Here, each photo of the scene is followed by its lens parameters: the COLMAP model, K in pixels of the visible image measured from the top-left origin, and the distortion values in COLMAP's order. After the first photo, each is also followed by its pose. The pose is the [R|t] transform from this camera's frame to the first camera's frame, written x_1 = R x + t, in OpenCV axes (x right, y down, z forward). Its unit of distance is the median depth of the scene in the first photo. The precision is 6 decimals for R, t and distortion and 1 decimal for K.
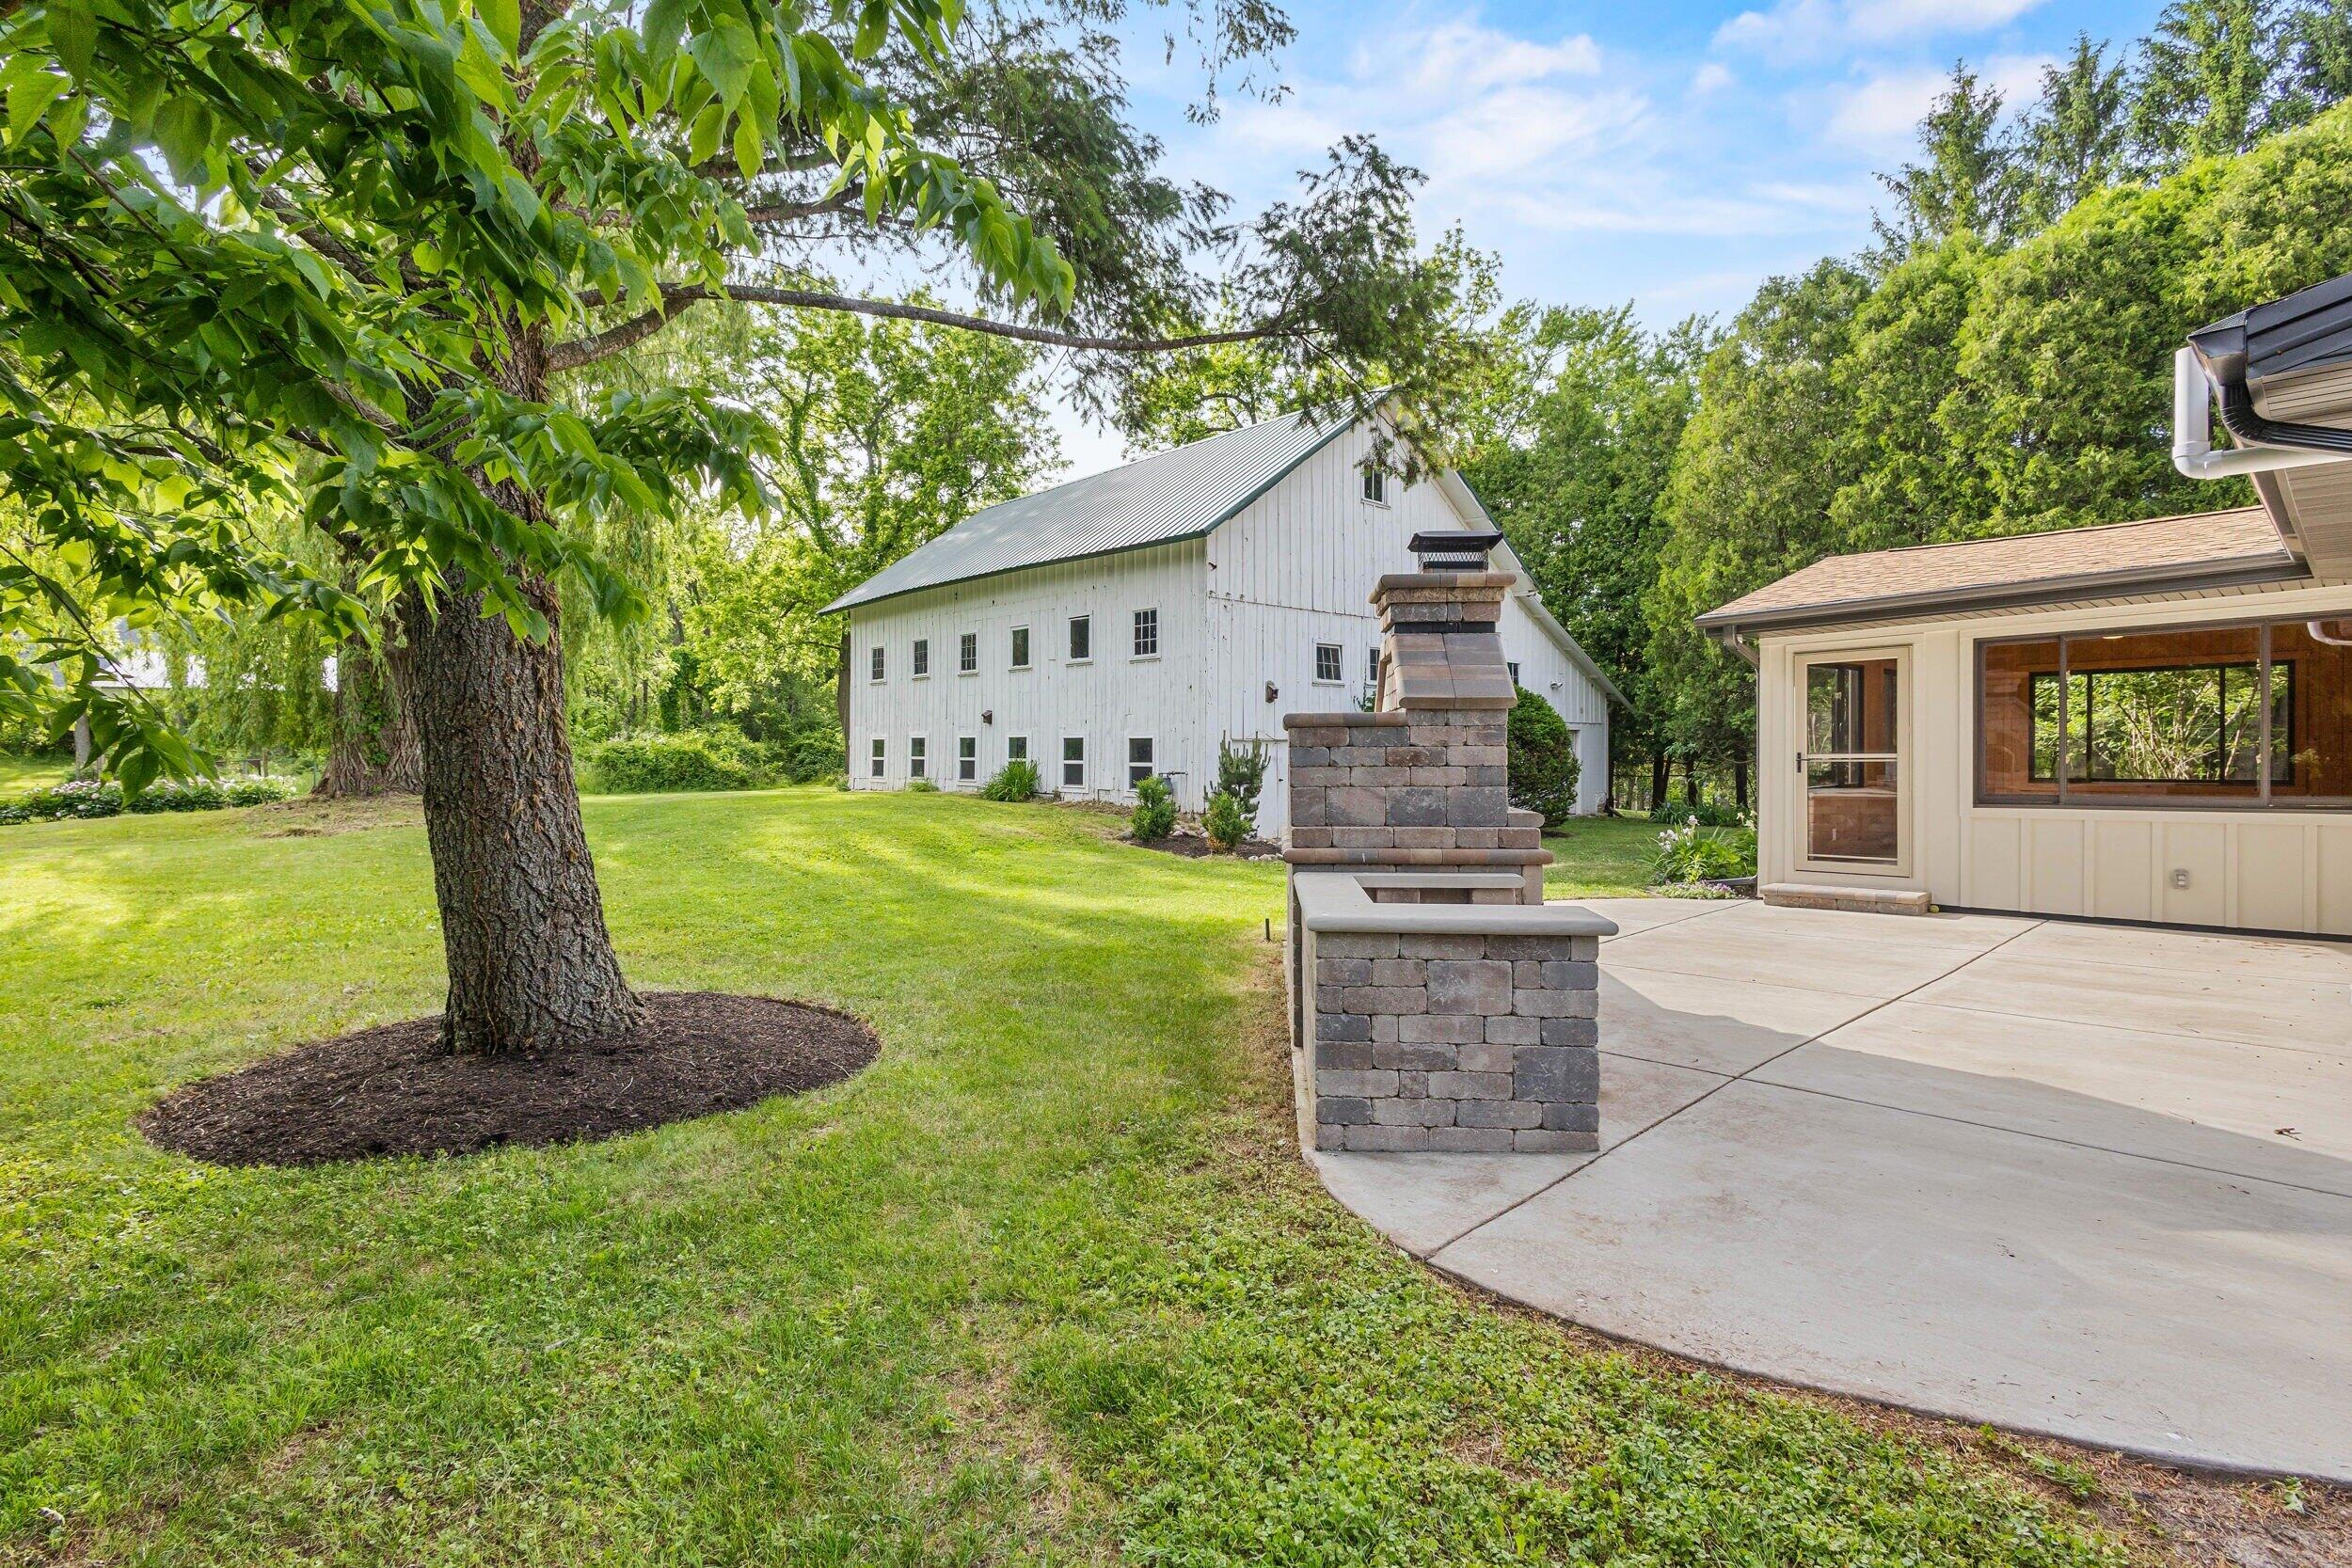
lens RADIAL K [[1091.8, 0, 1189.7], [0, 1091.8, 754.7], [0, 0, 1]] dist [0.000980, -0.004795]
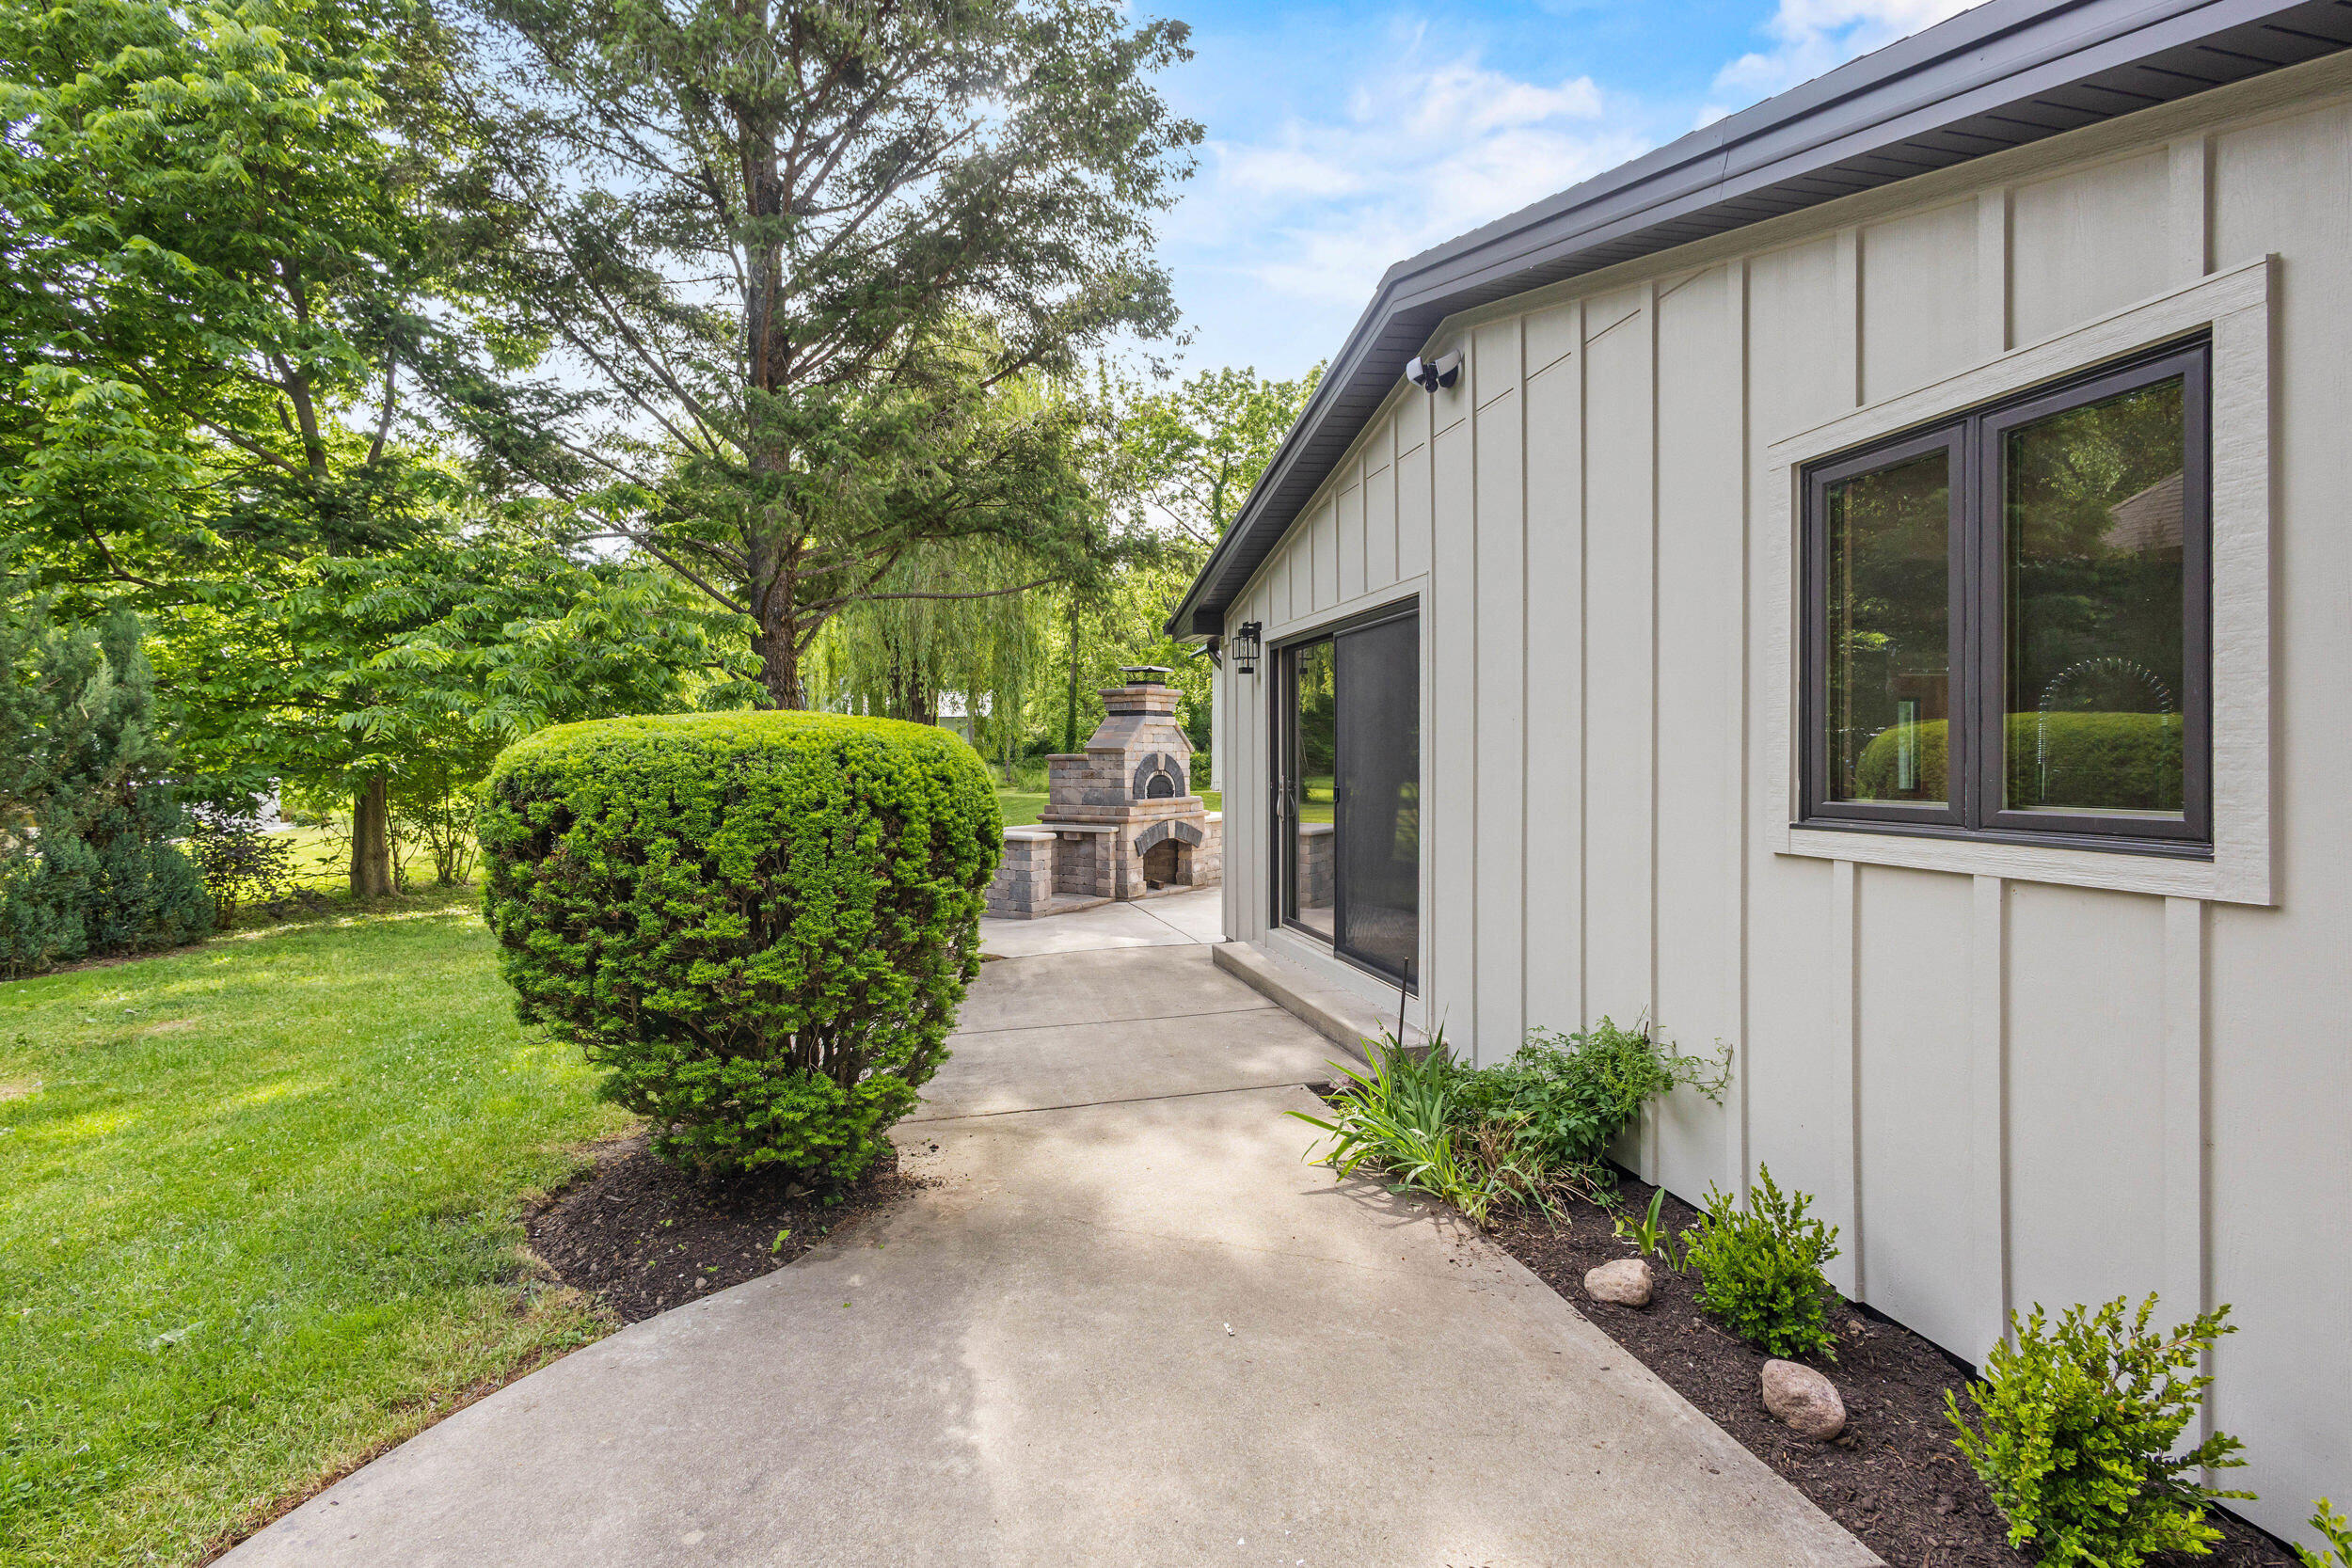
lens RADIAL K [[1091.8, 0, 1175.2], [0, 1091.8, 773.7], [0, 0, 1]] dist [0.000980, -0.004795]
pose [[0.875568, 0.006352, -0.483053, 0.415635], [0.000964, 0.999889, 0.014895, -0.009522], [0.483094, -0.013507, 0.875464, -0.251981]]
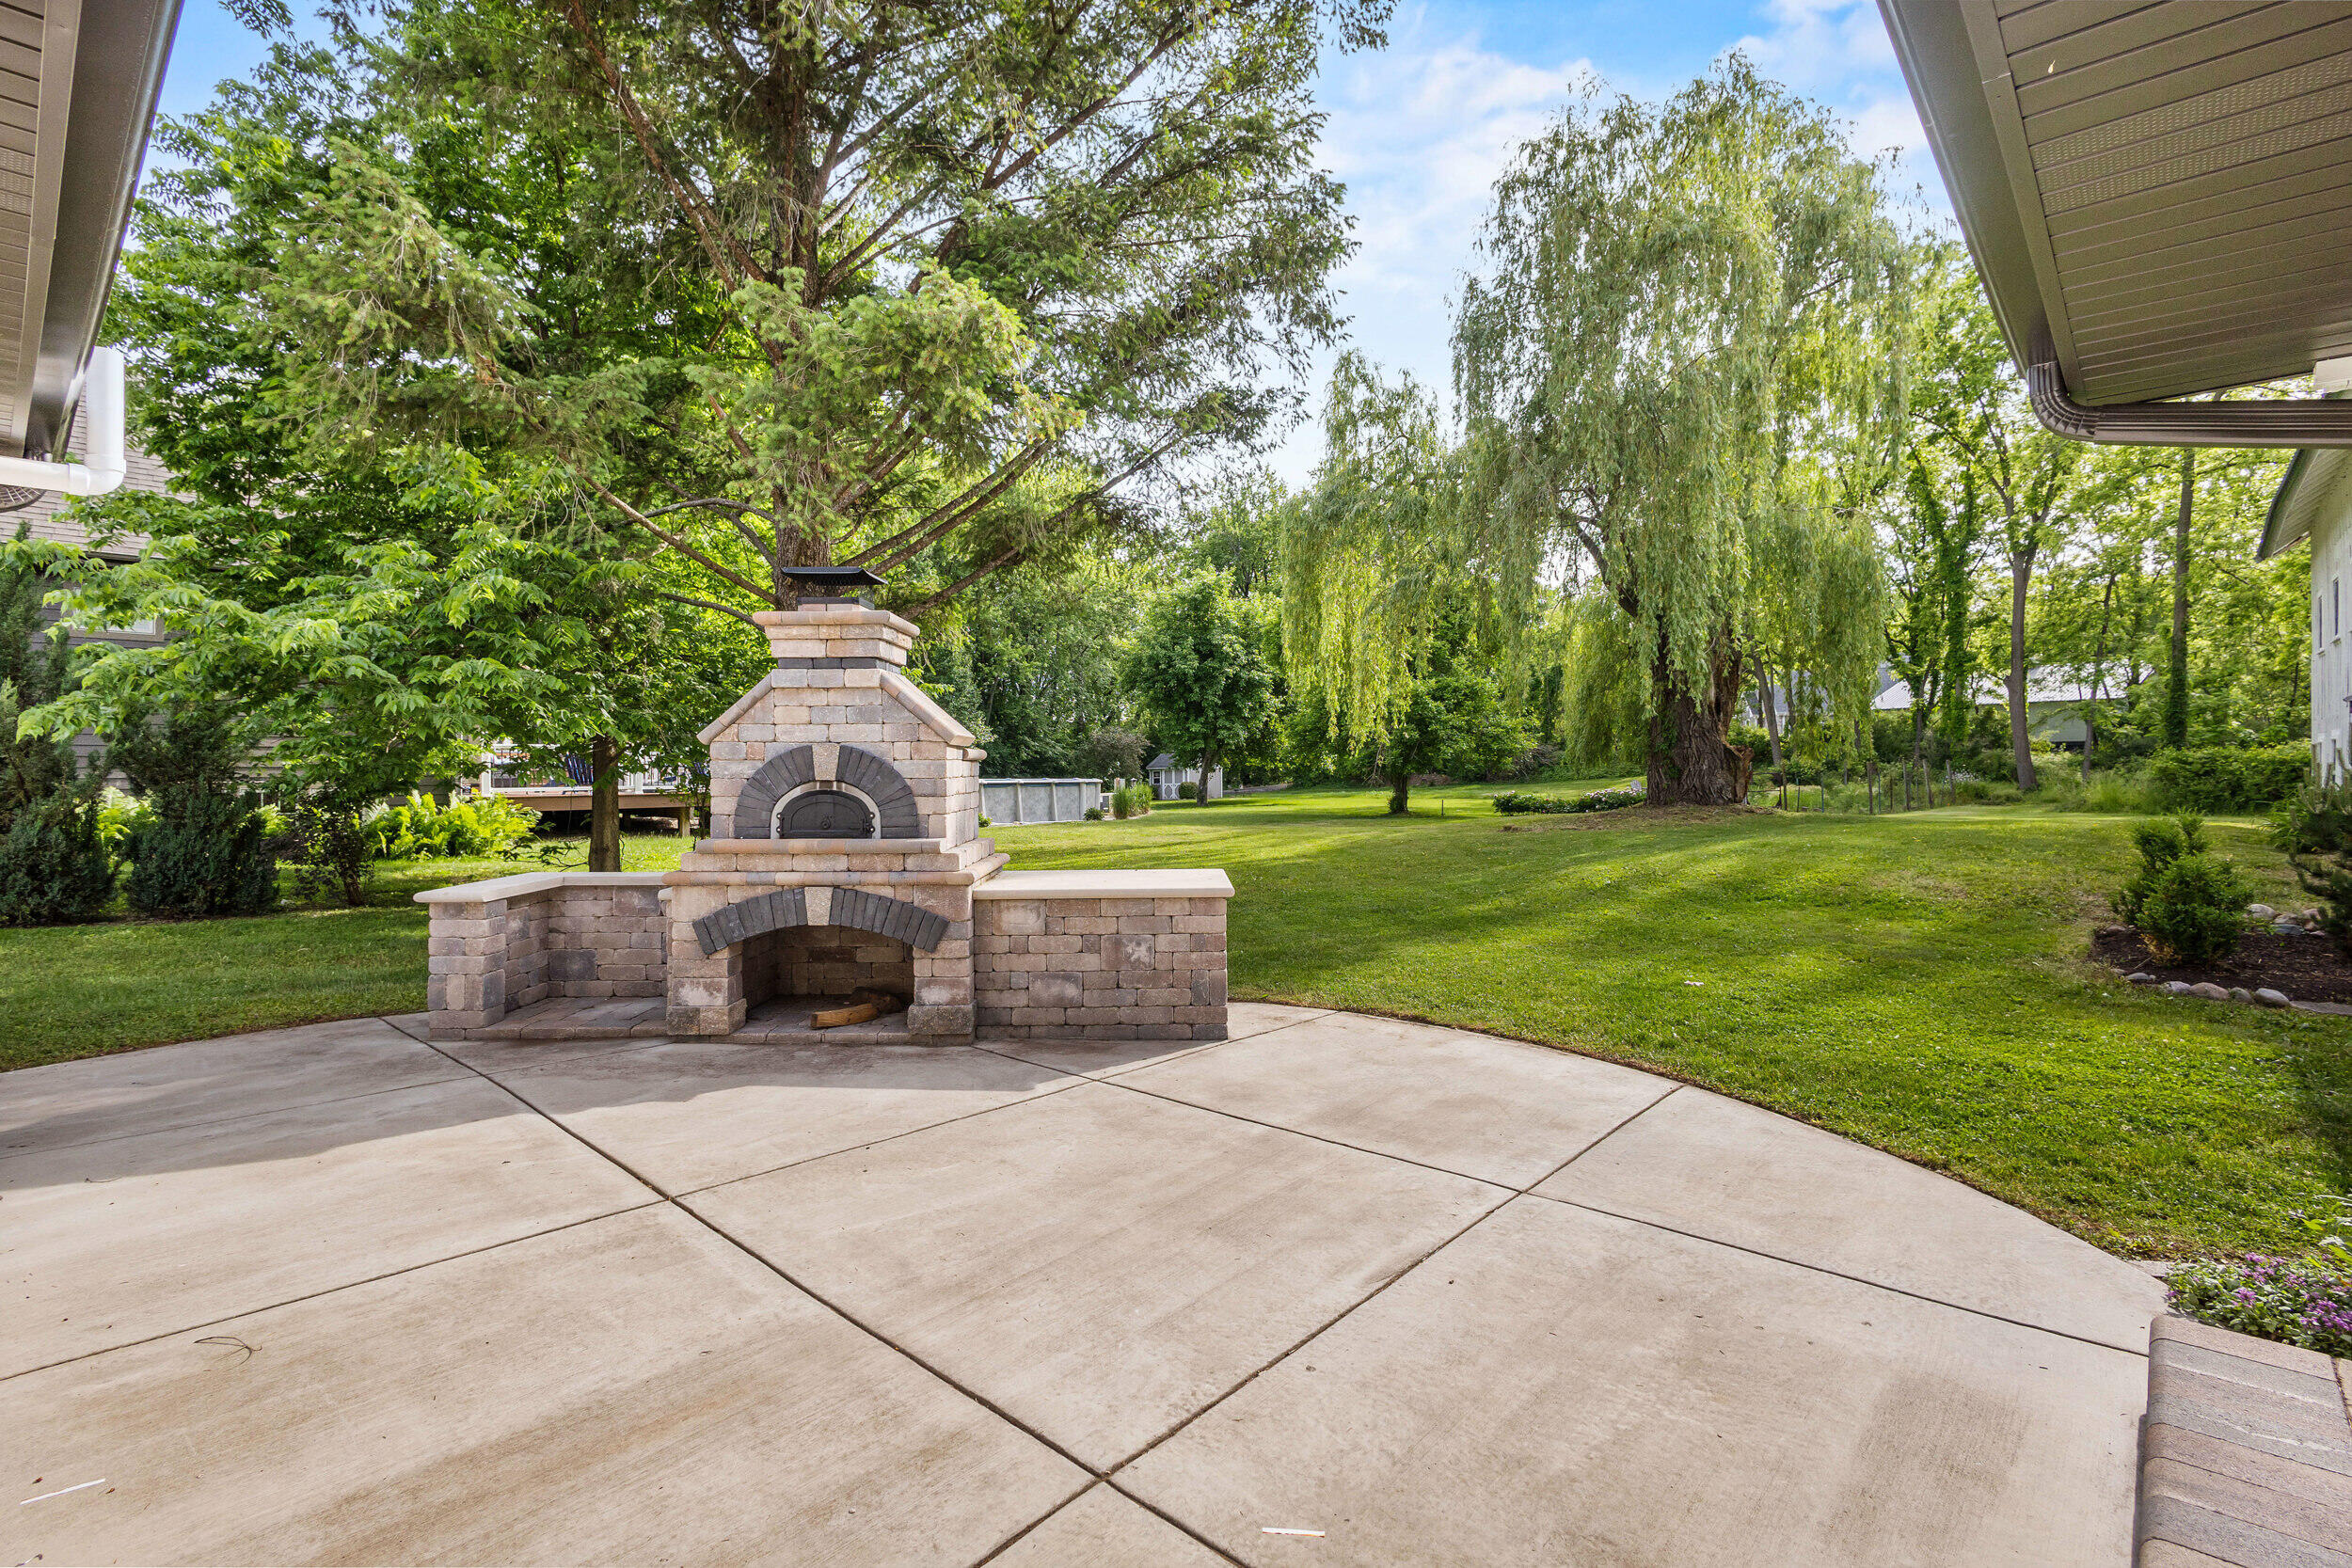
lens RADIAL K [[1091.8, 0, 1160.7], [0, 1091.8, 759.2], [0, 0, 1]] dist [0.000980, -0.004795]
pose [[0.075084, -0.001080, -0.997177, 0.410722], [0.001643, 0.999998, -0.000959, -0.007464], [0.997176, -0.001567, 0.075086, 0.393429]]
